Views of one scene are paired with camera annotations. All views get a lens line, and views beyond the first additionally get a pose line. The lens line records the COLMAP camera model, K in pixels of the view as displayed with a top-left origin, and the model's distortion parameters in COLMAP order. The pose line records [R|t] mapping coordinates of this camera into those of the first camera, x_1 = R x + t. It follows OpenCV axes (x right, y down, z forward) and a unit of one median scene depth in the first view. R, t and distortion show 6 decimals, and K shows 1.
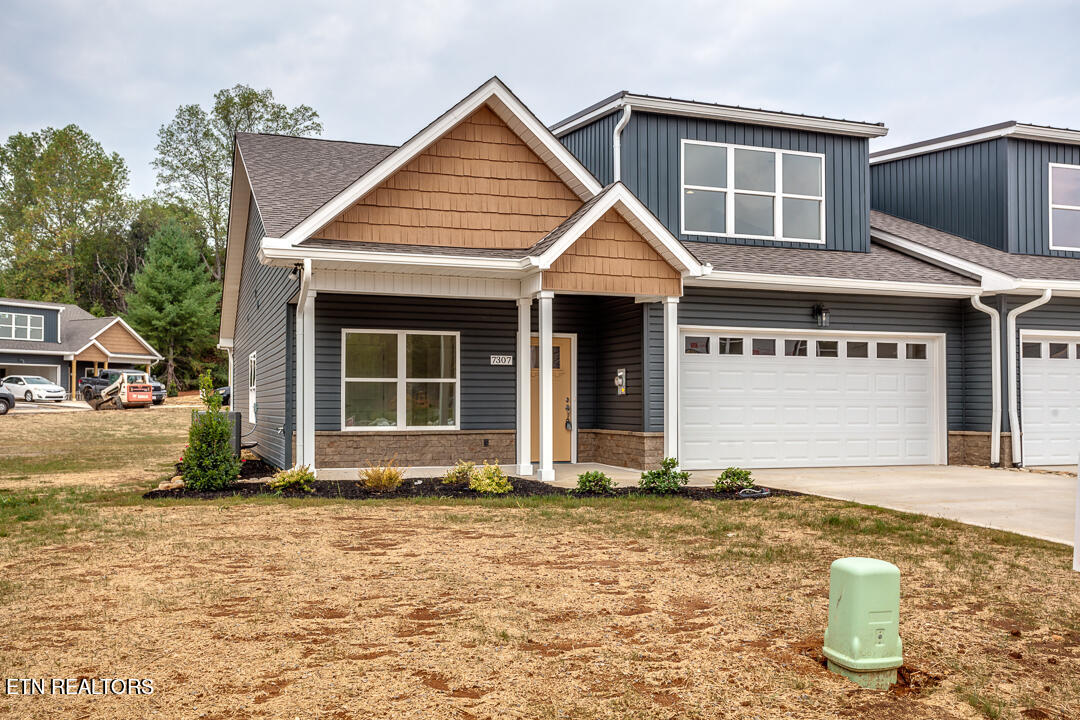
lens RADIAL K [[945.6, 0, 535.1], [0, 945.6, 372.3], [0, 0, 1]] dist [0.061450, 0.003636]
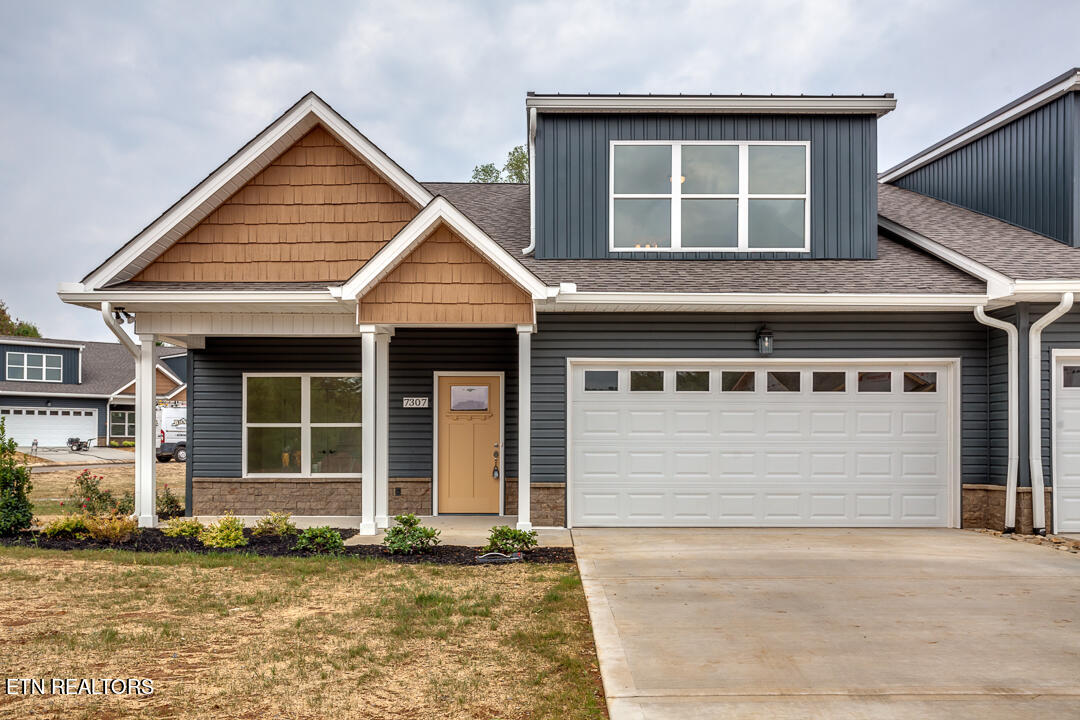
lens RADIAL K [[965.7, 0, 539.7], [0, 965.7, 429.7], [0, 0, 1]] dist [0.050947, 0.002365]
pose [[0.941172, -0.007688, -0.337839, 0.395604], [0.011726, 0.999882, 0.009914, 0.005795], [0.337723, -0.013293, 0.941152, 0.154330]]
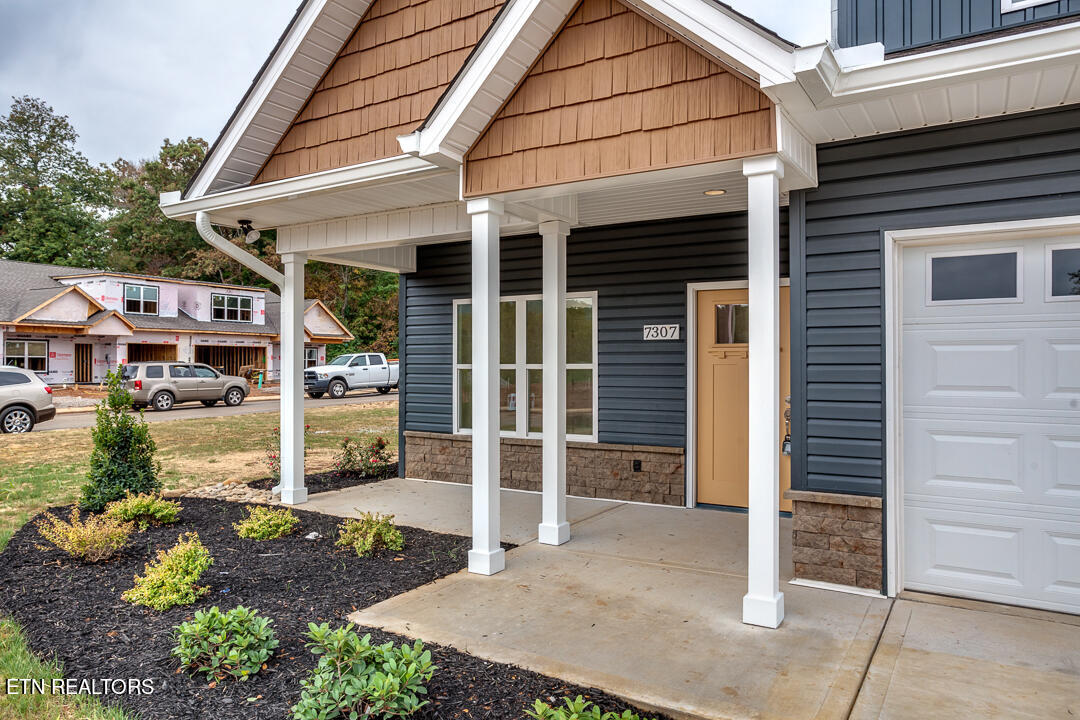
lens RADIAL K [[736.3, 0, 540.0], [0, 736.3, 360.0], [0, 0, 1]] dist [-0.001419, 0.000739]
pose [[0.632094, -0.006856, -0.774861, 0.281134], [0.027428, 0.999532, 0.013531, -0.003452], [0.774406, -0.029805, 0.631986, 0.639934]]
